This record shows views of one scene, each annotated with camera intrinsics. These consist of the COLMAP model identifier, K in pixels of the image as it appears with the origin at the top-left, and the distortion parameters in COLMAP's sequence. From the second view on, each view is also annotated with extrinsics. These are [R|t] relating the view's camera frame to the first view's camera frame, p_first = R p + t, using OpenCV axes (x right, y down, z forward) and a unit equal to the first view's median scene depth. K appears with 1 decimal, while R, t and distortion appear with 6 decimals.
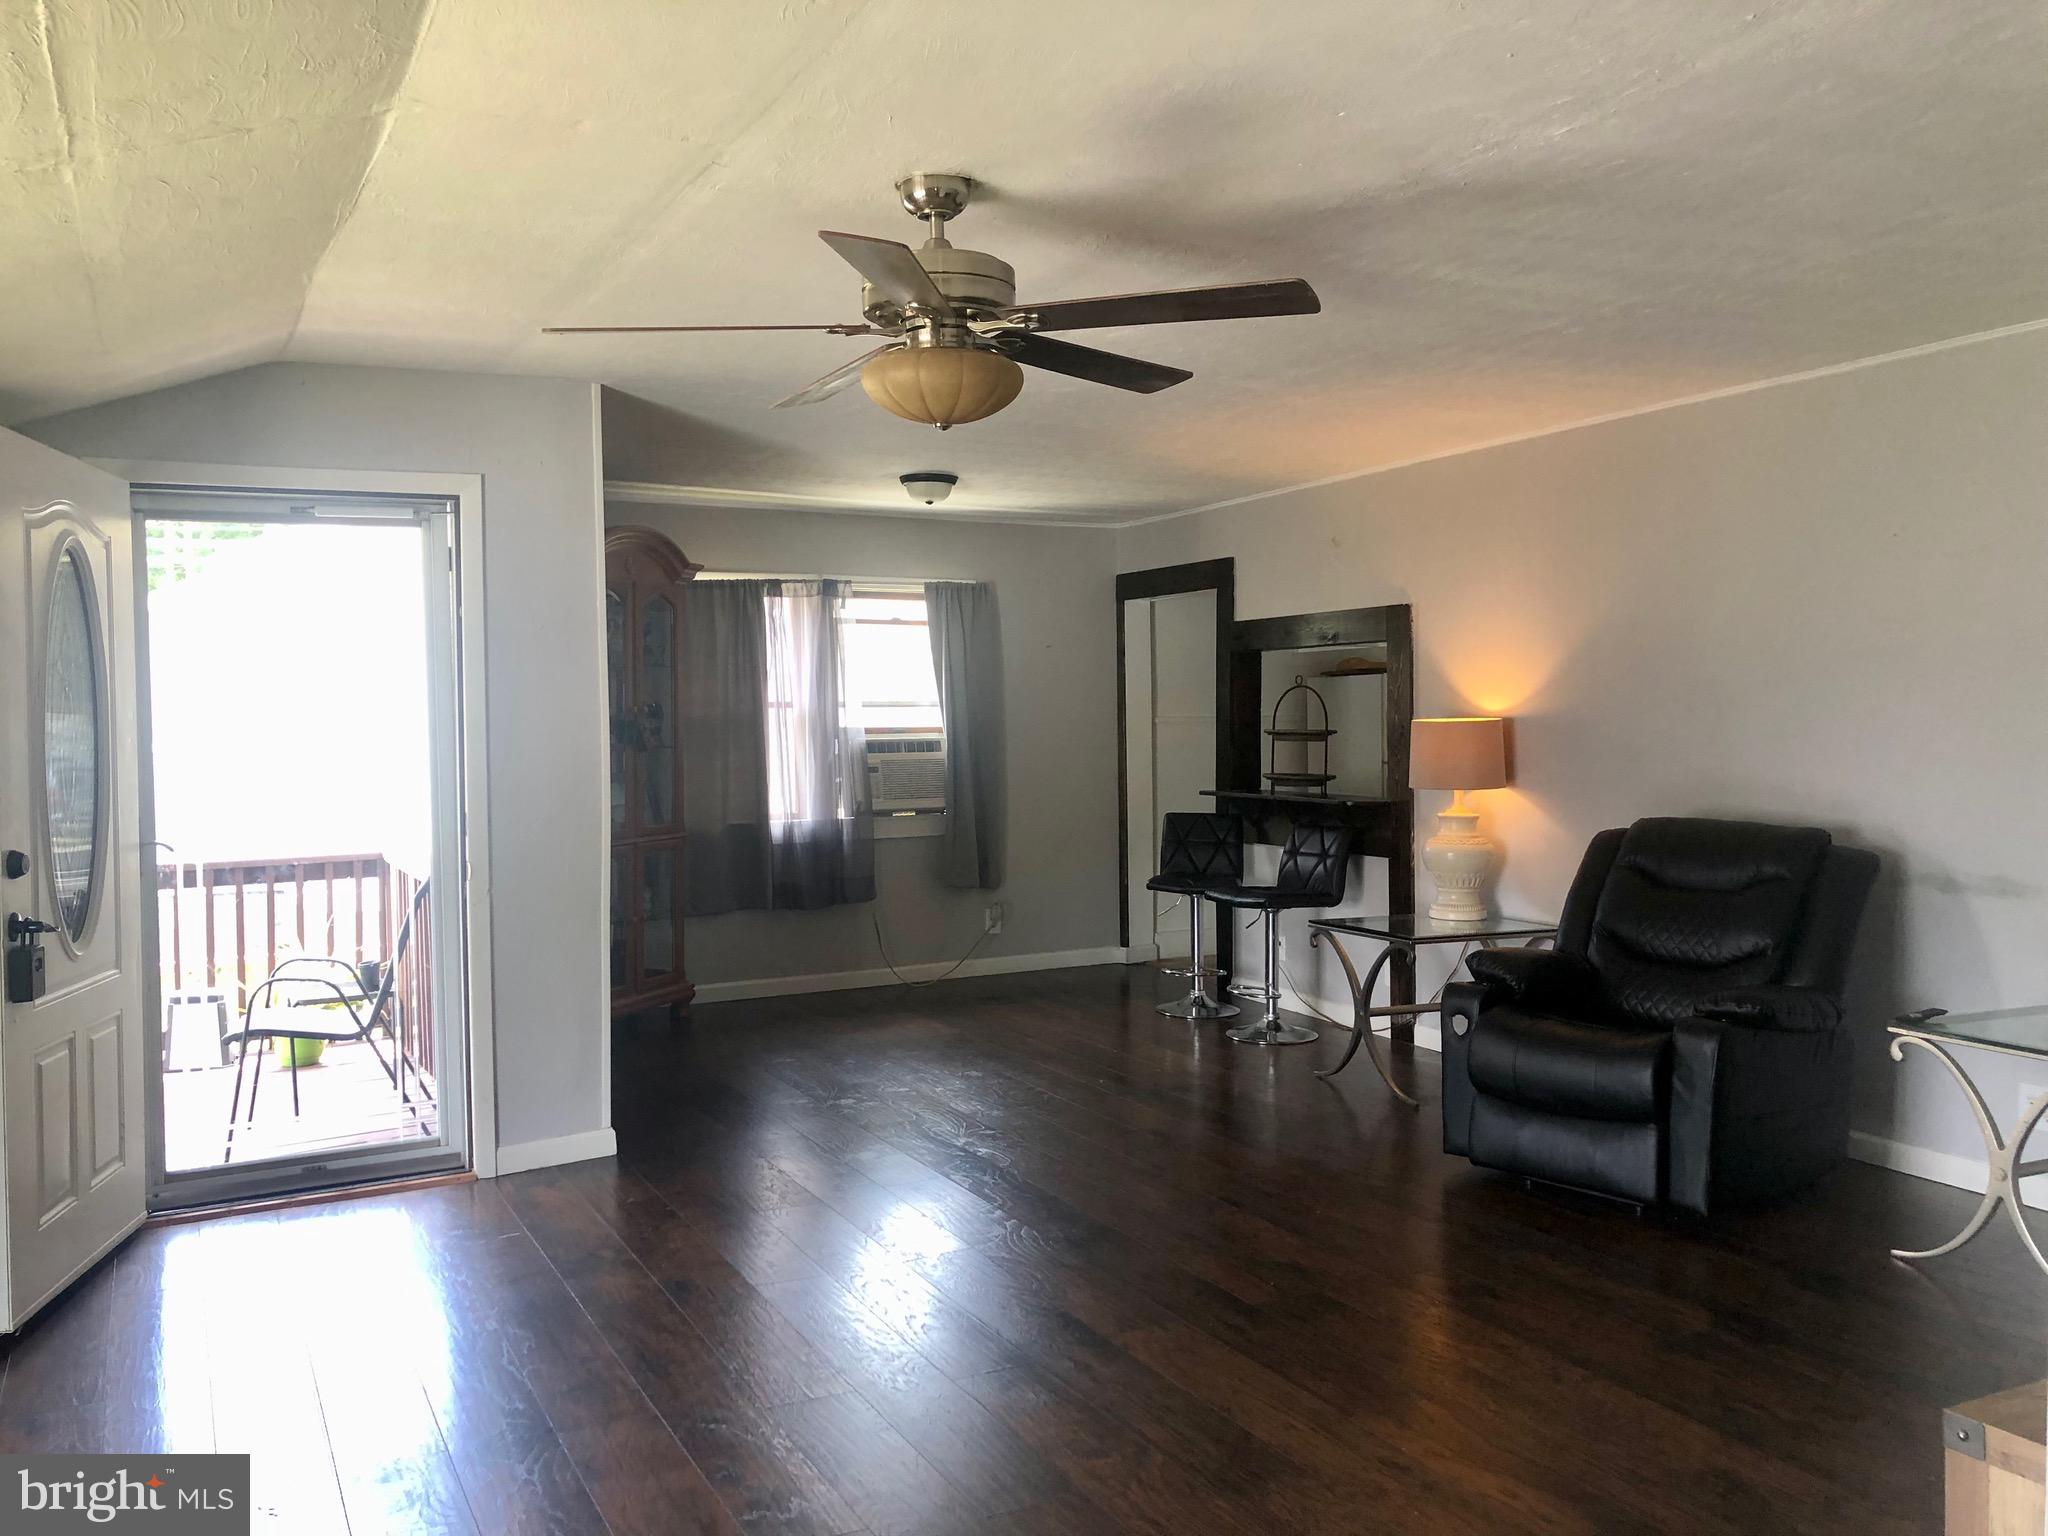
lens RADIAL K [[1668.1, 0, 1033.9], [0, 1668.1, 726.1], [0, 0, 1]] dist [0.104352, -0.313137]
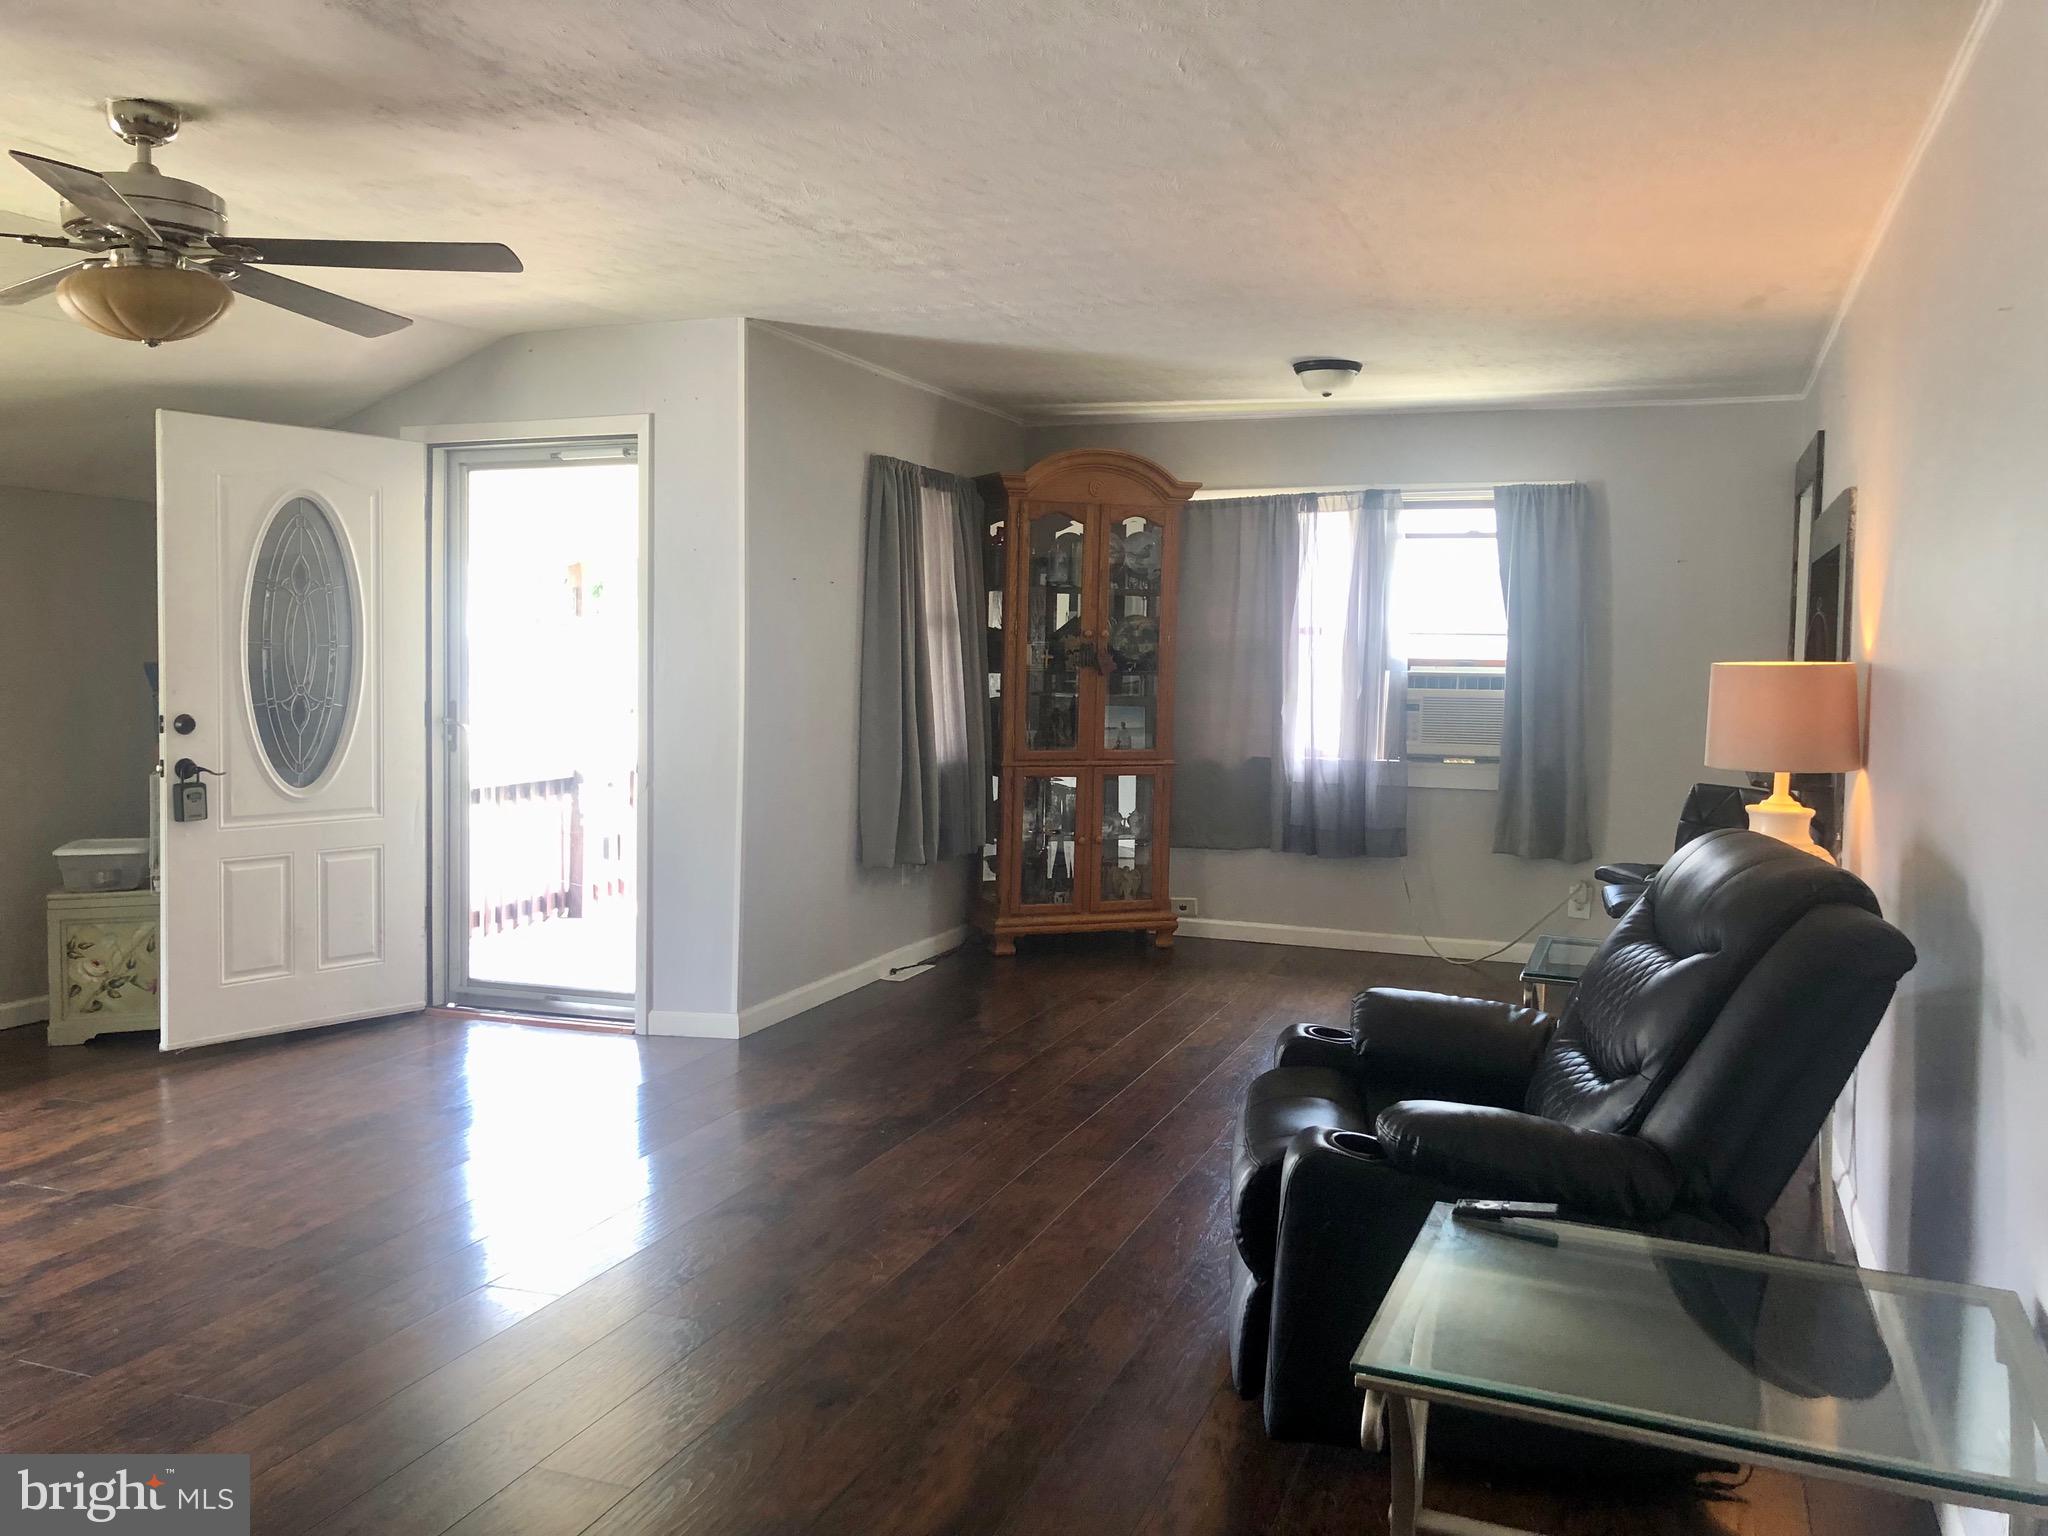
lens RADIAL K [[1668.1, 0, 1033.9], [0, 1668.1, 726.1], [0, 0, 1]] dist [0.104352, -0.313137]
pose [[0.667123, 0.055990, -0.742840, 0.428259], [-0.026474, 0.998324, 0.051471, -0.003739], [0.744477, -0.014671, 0.667487, 0.274522]]
